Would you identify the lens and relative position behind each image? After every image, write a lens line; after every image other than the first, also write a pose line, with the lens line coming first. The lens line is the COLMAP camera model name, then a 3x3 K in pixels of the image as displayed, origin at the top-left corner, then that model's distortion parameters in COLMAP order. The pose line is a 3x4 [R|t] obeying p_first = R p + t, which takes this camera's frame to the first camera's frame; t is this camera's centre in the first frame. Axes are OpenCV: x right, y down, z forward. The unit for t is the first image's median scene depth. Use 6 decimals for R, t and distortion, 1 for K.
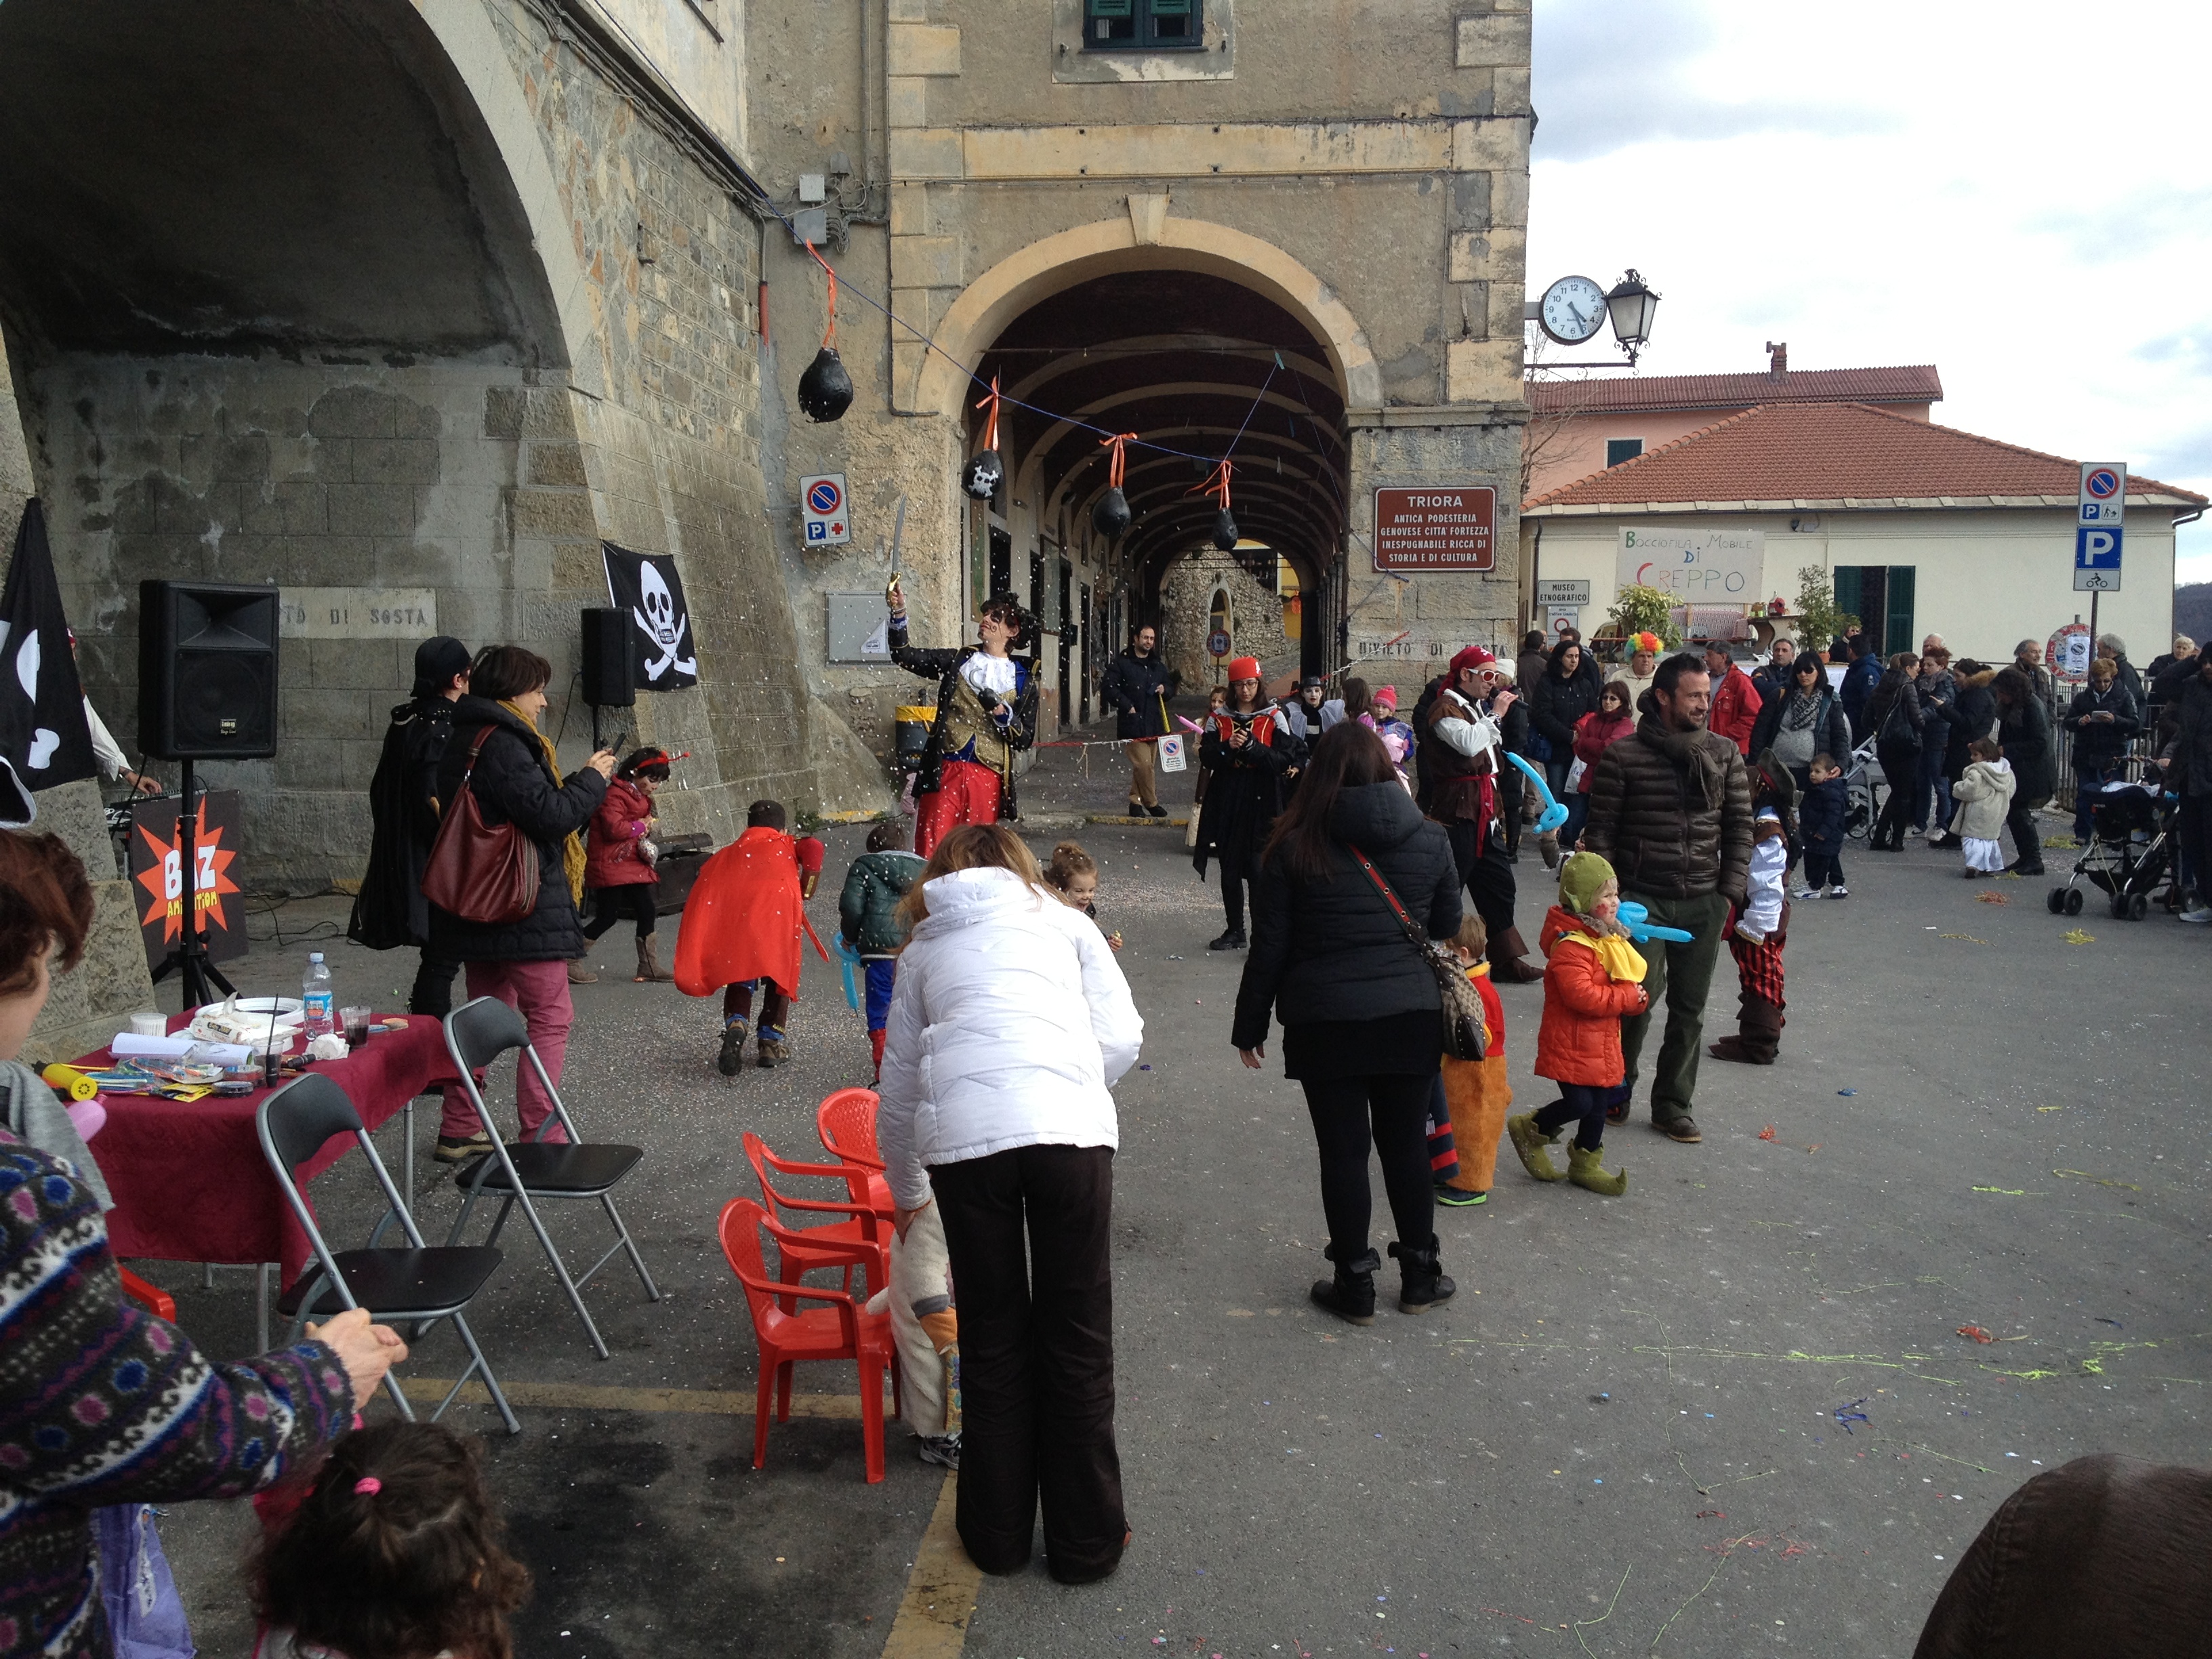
lens RADIAL K [[2068.8, 0, 1134.0], [0, 2068.8, 831.2], [0, 0, 1]] dist [0.200189, -0.444103]
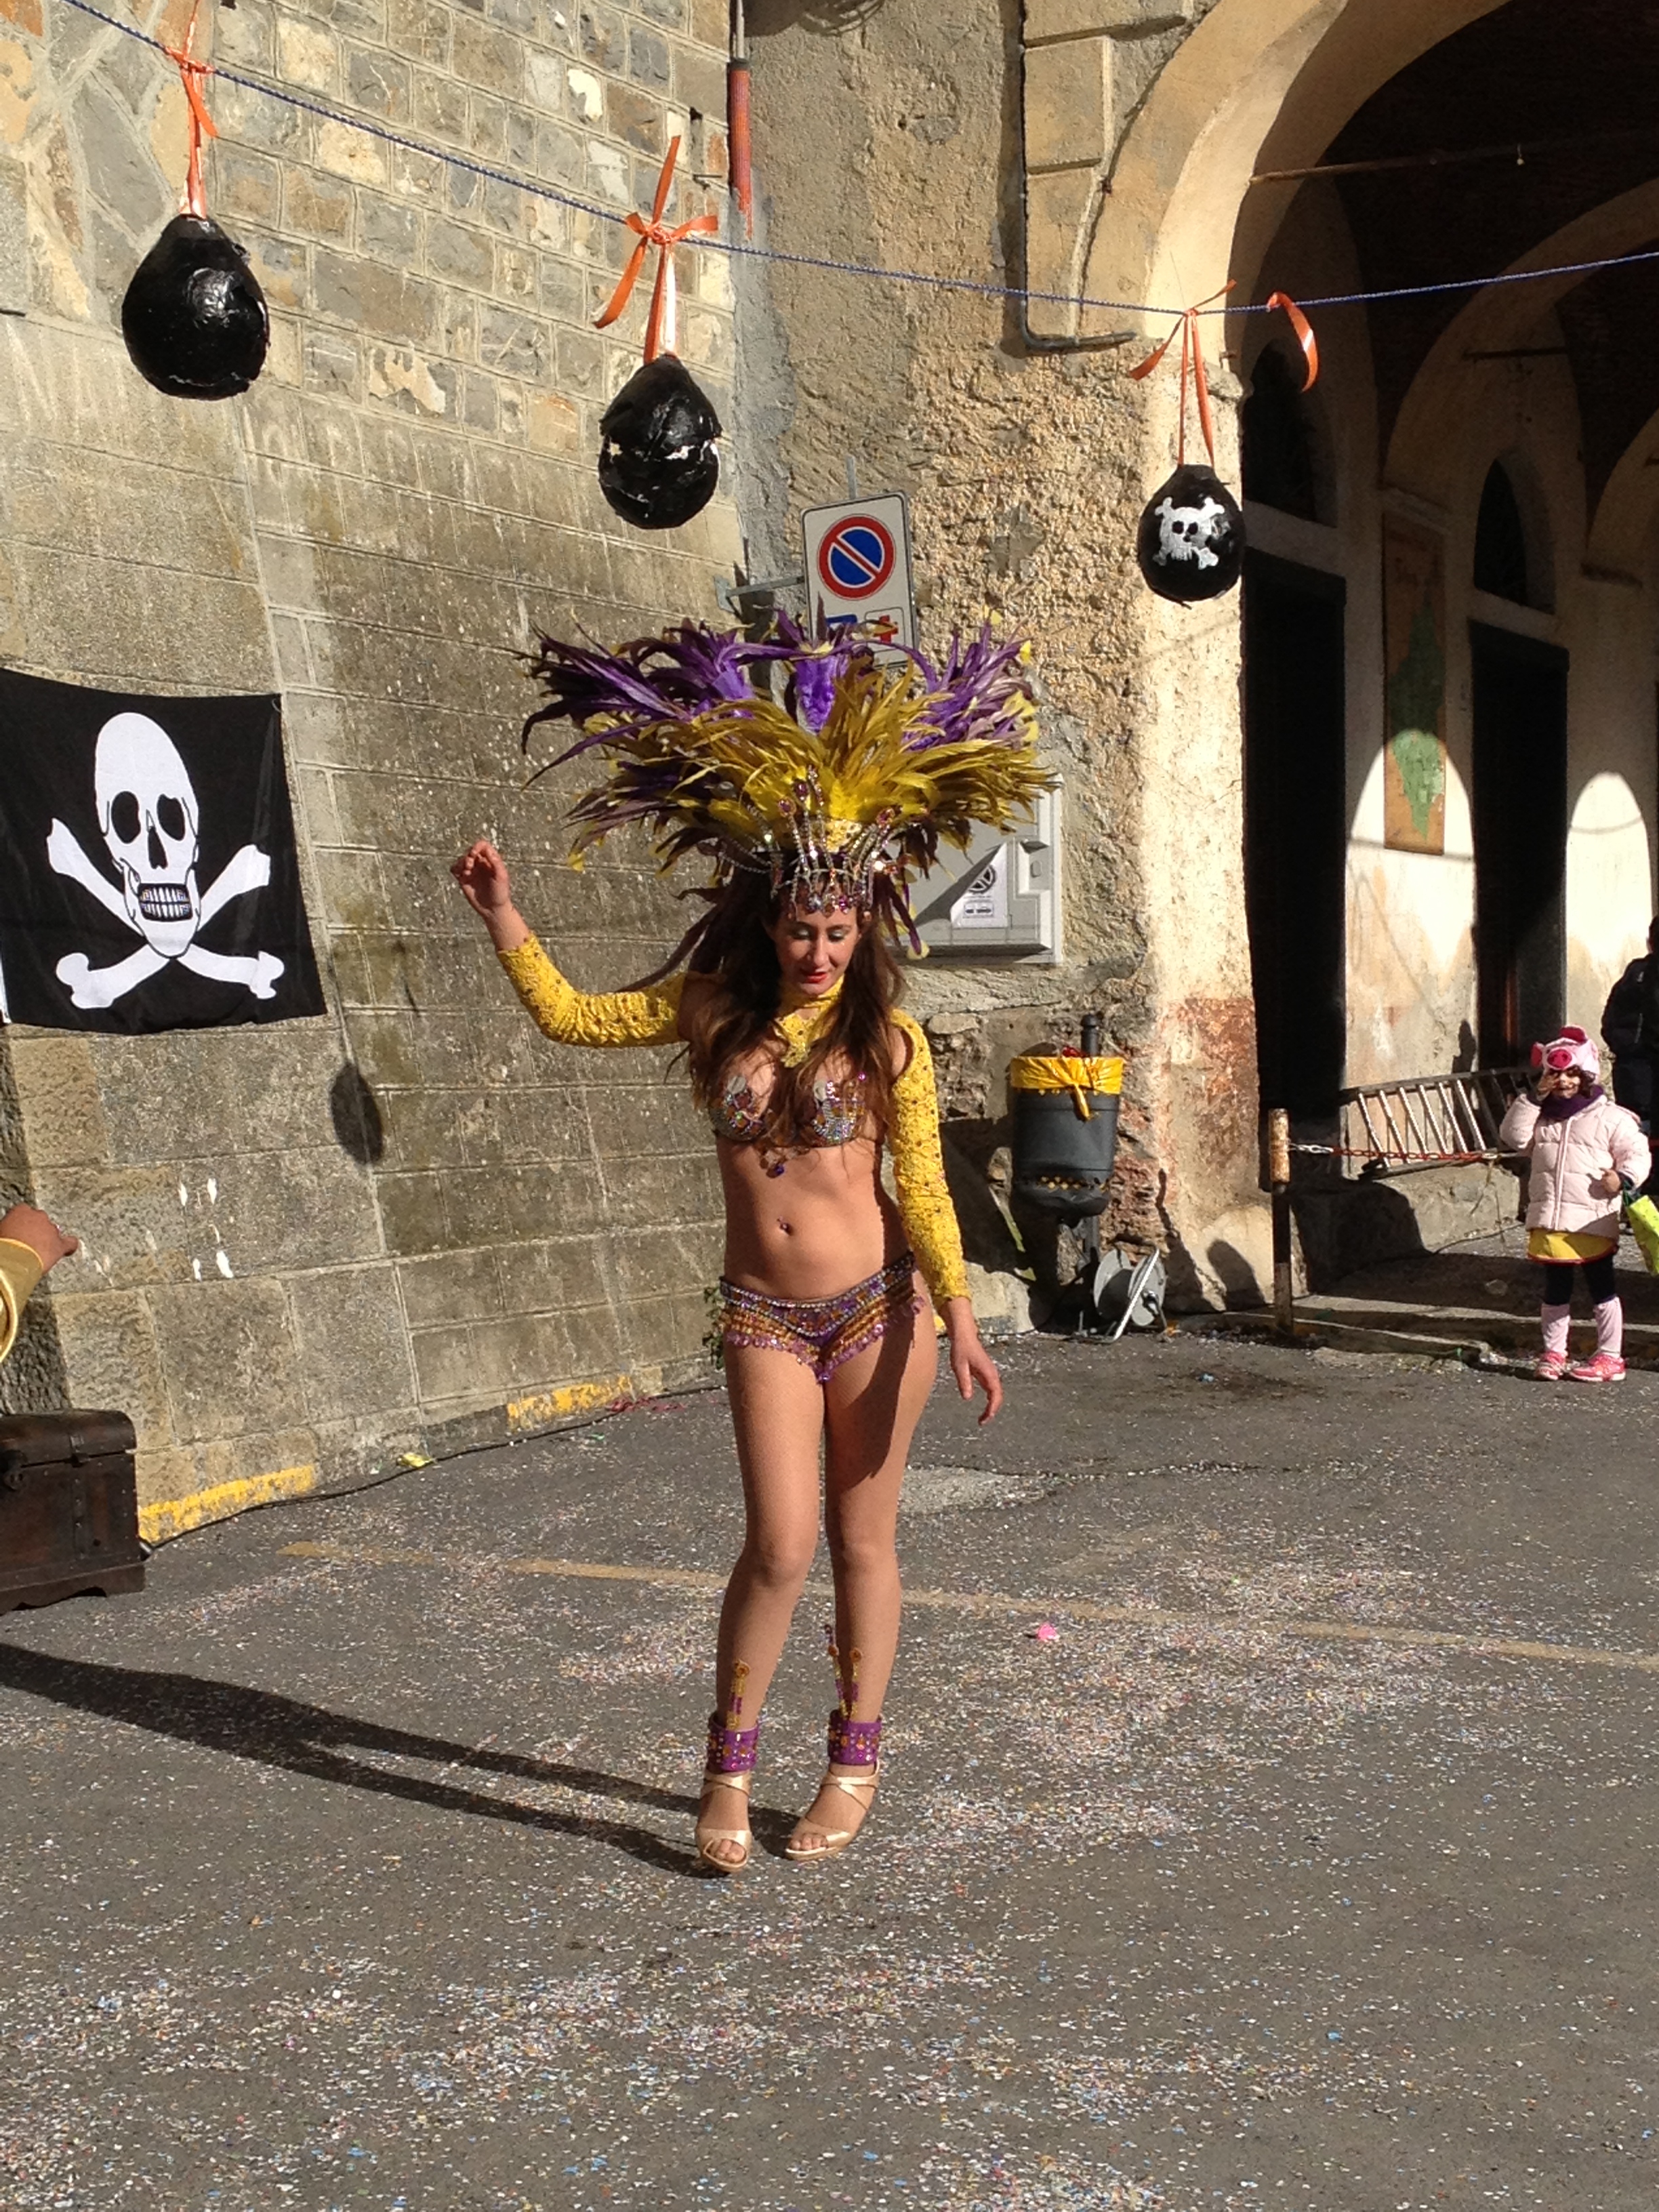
lens RADIAL K [[3967.8, 0, 811.1], [0, 3967.8, 1129.2], [0, 0, 1]] dist [0.061752, 0.287071]
pose [[0.932839, -0.001862, -0.360288, 0.127023], [-0.012524, 0.999215, -0.037592, -0.016663], [0.360075, 0.039579, 0.932084, 0.266227]]
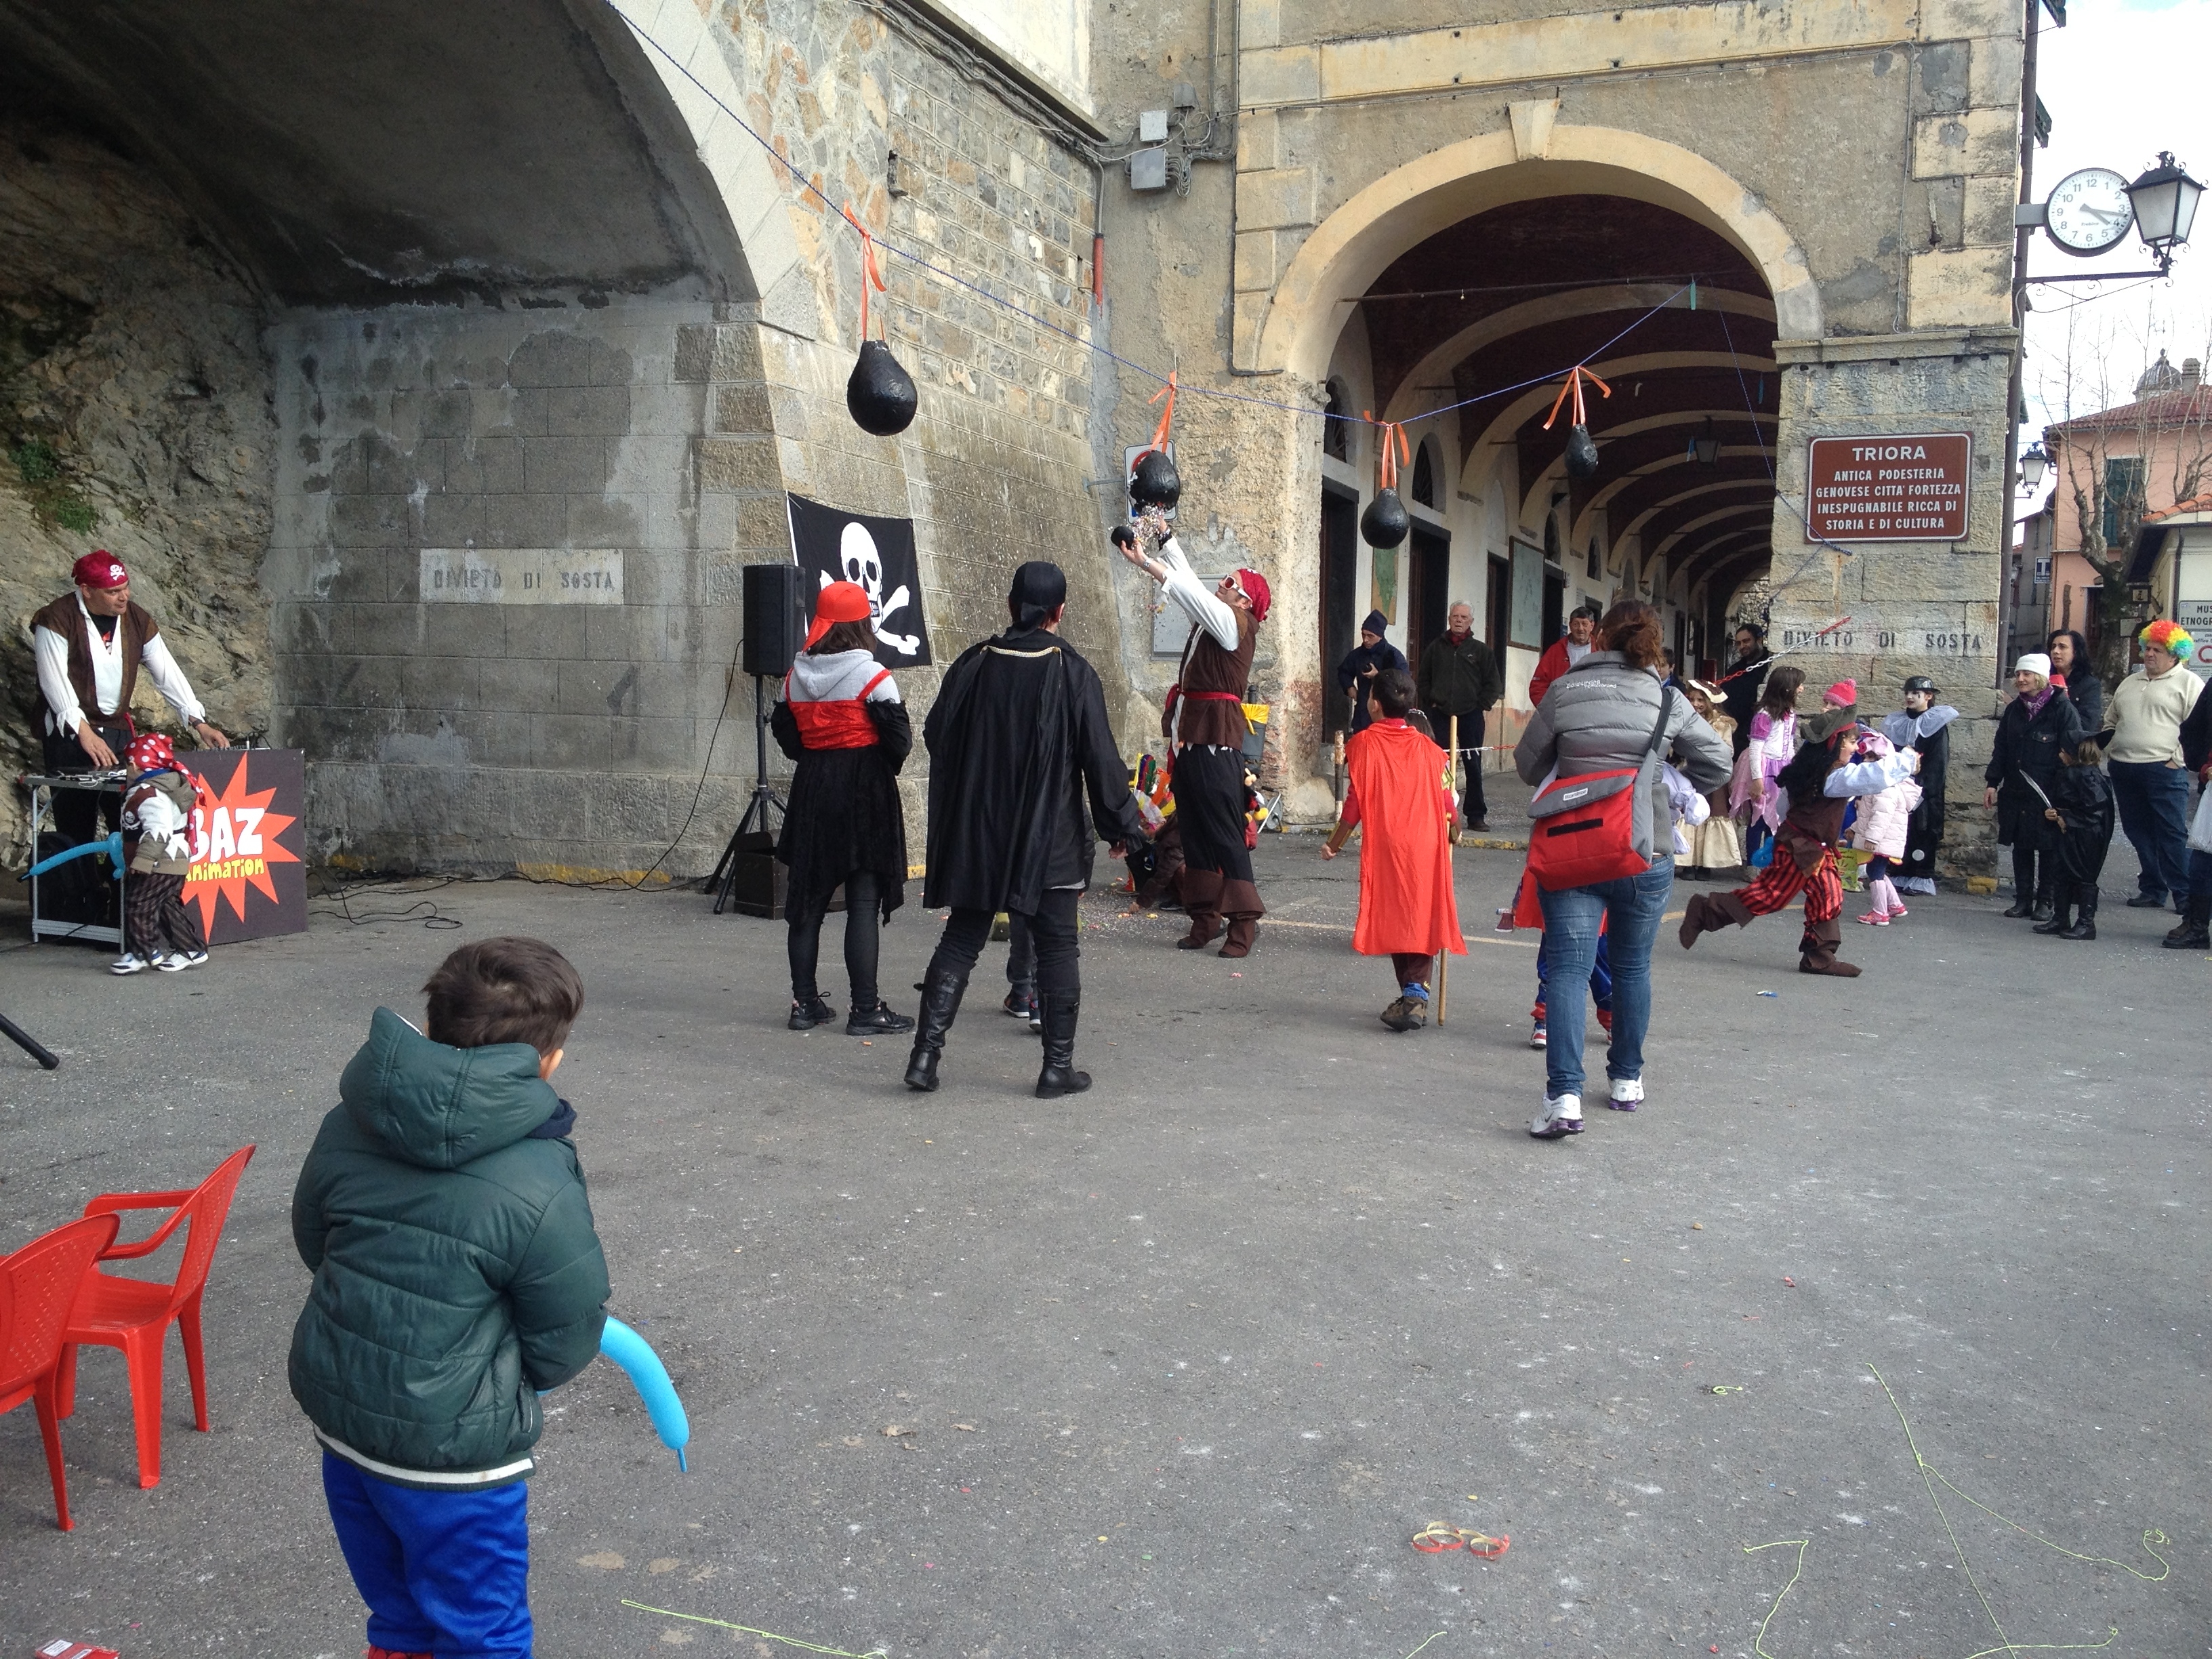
lens RADIAL K [[2074.4, 0, 1106.0], [0, 2074.4, 829.5], [0, 0, 1]] dist [0.140259, -0.296955]
pose [[0.950980, 0.031235, -0.307672, 0.112160], [-0.038973, 0.999059, -0.019036, 0.011434], [0.306788, 0.030094, 0.951302, 0.152550]]
